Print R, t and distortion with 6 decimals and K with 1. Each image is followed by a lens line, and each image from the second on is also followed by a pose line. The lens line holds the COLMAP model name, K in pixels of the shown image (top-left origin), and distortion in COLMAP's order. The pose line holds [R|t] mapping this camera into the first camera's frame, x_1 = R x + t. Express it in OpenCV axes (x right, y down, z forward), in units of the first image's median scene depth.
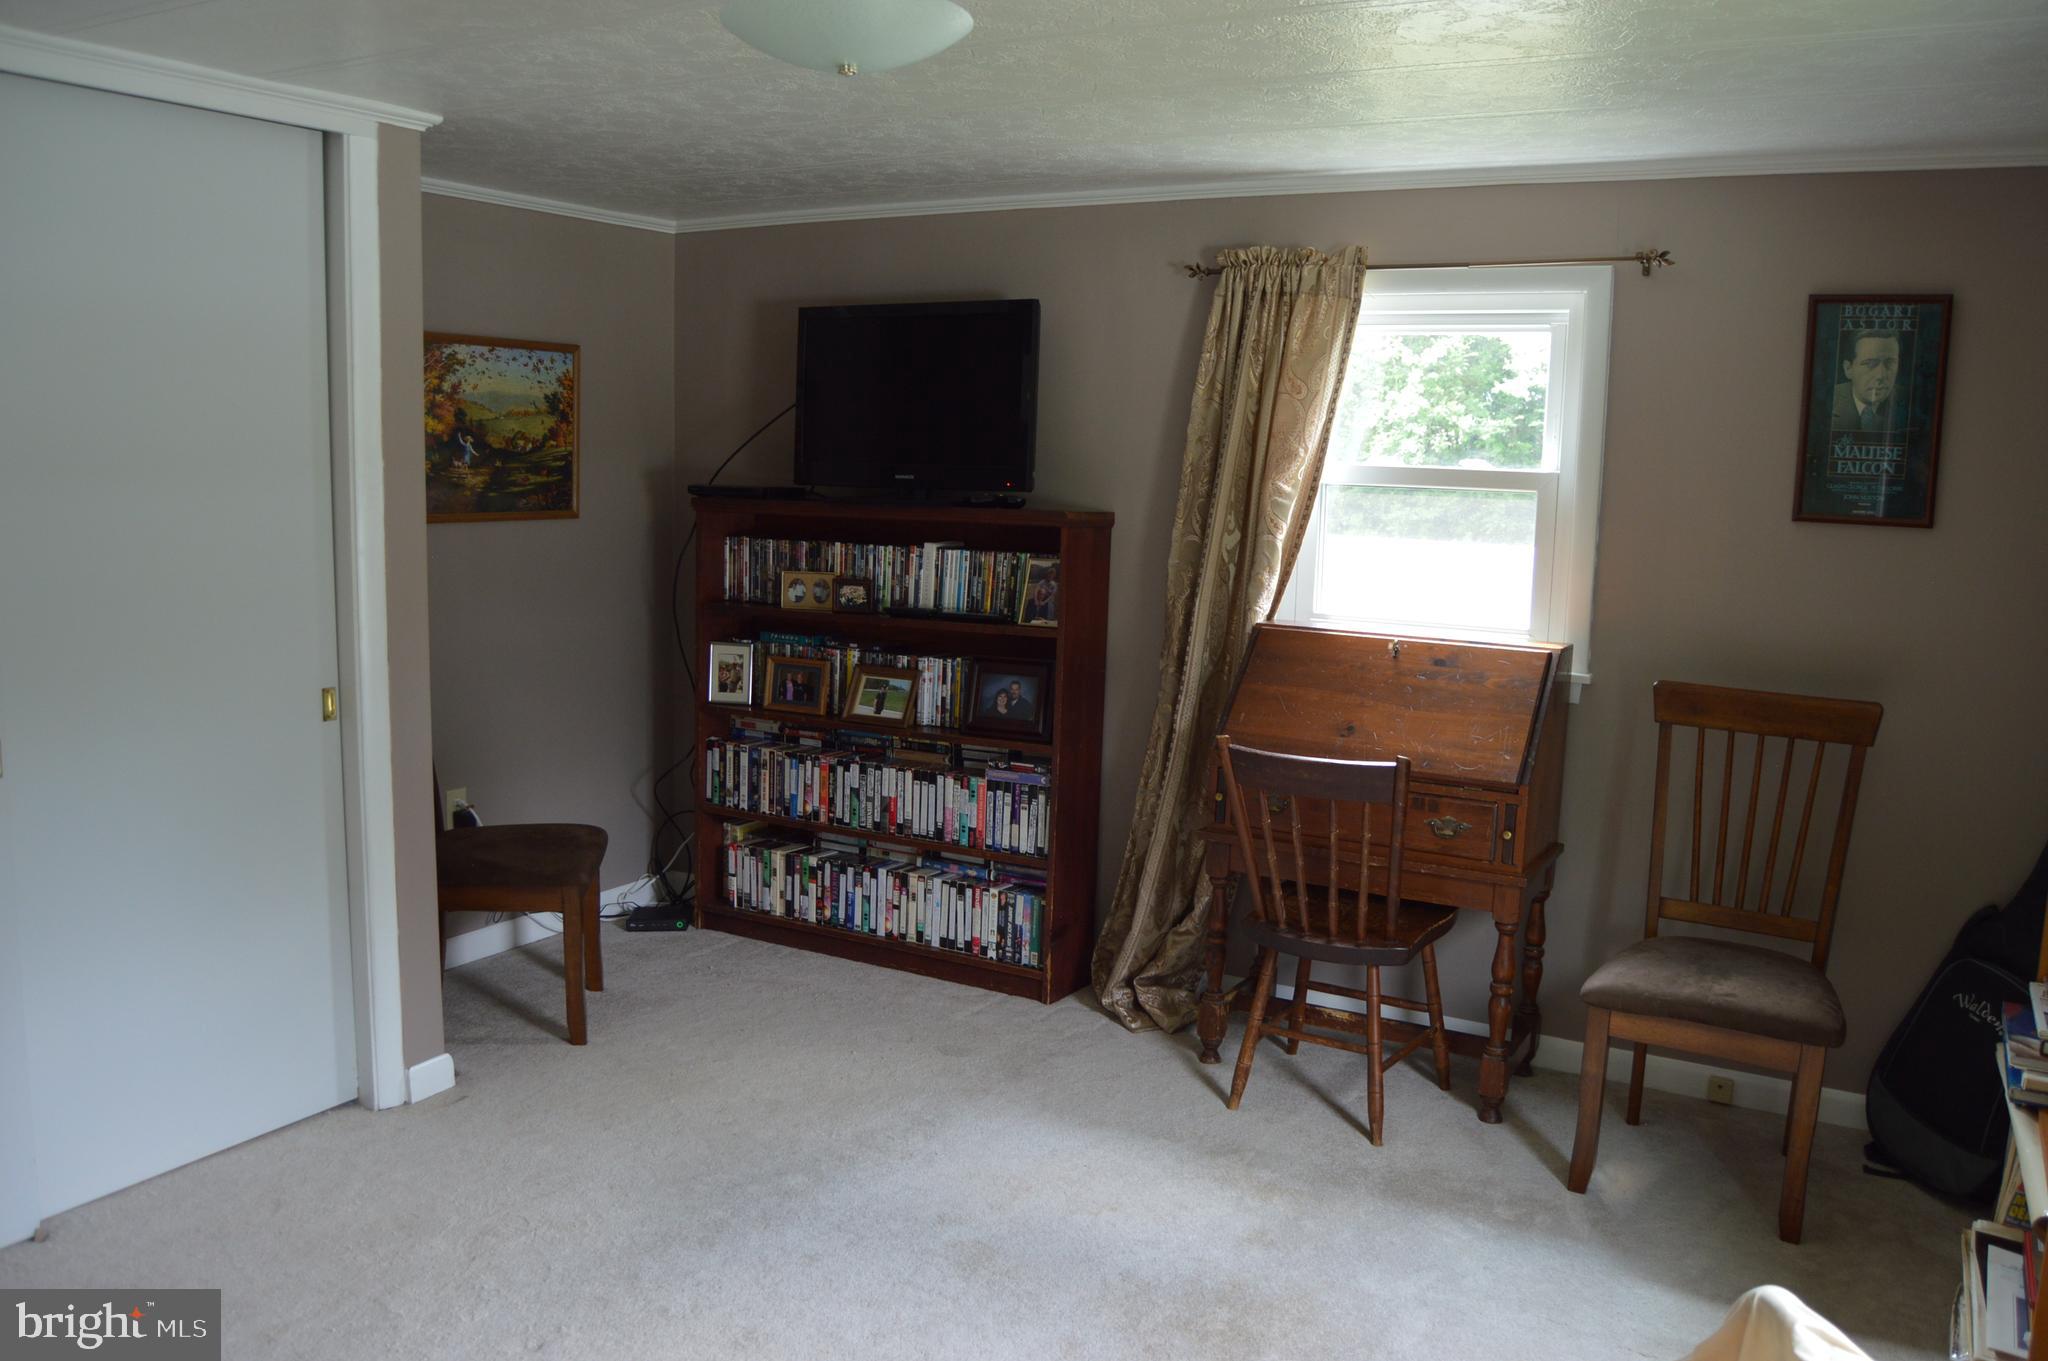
lens RADIAL K [[1629.2, 0, 1021.4], [0, 1629.2, 673.5], [0, 0, 1]] dist [-0.092806, 0.035752]
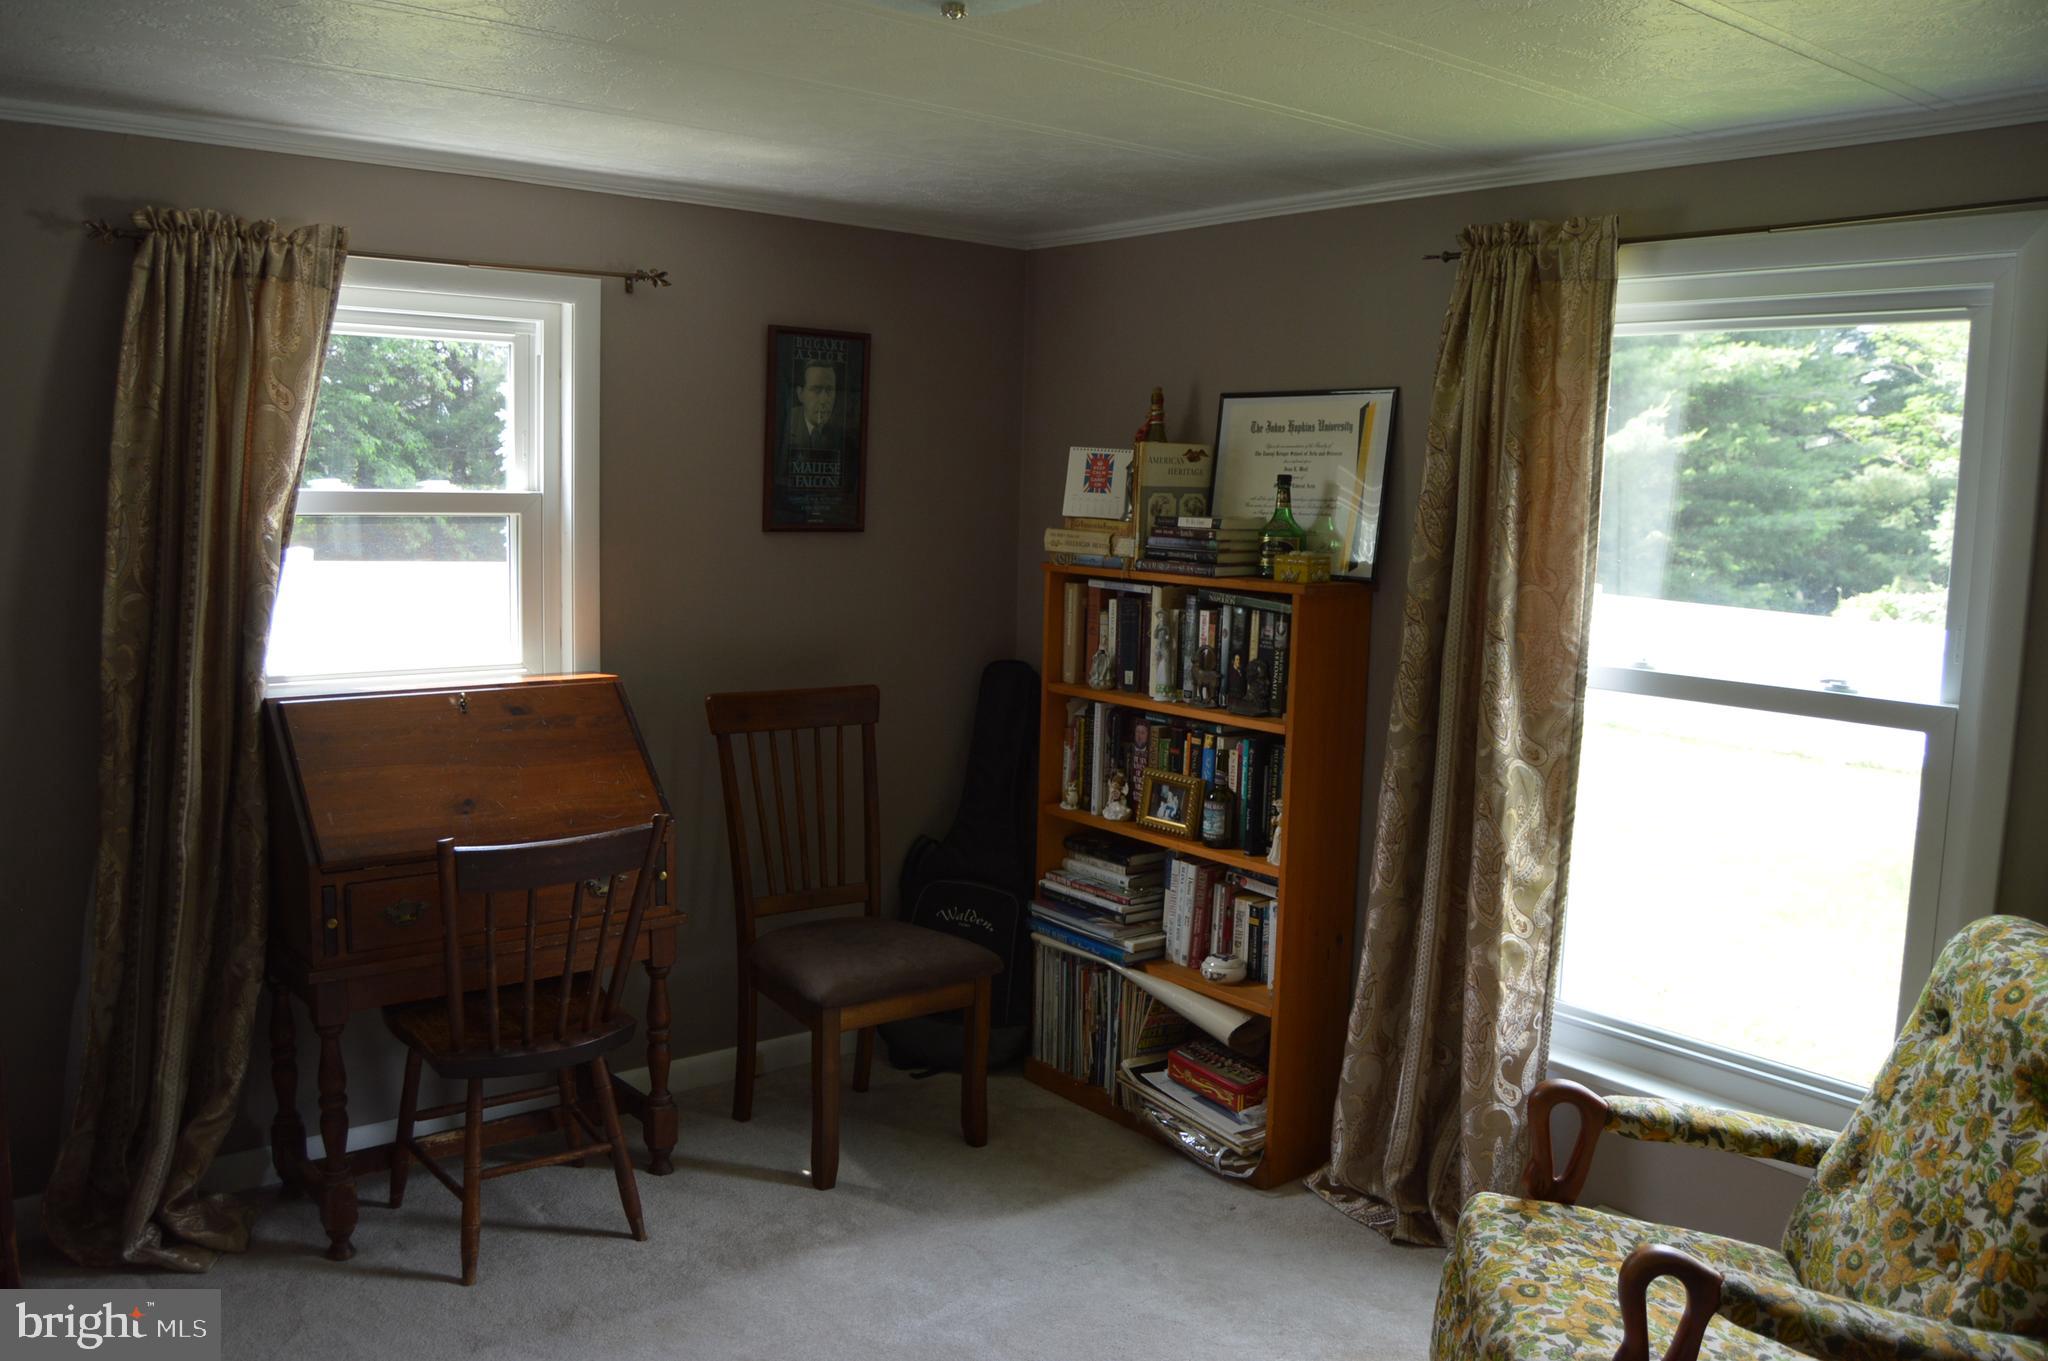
lens RADIAL K [[1629.2, 0, 1038.4], [0, 1629.2, 663.0], [0, 0, 1]] dist [-0.092806, 0.035752]
pose [[0.356796, -0.124059, 0.925908, -0.482812], [0.111497, 0.989713, 0.089642, -0.084288], [-0.927505, 0.071252, 0.366958, 0.420644]]
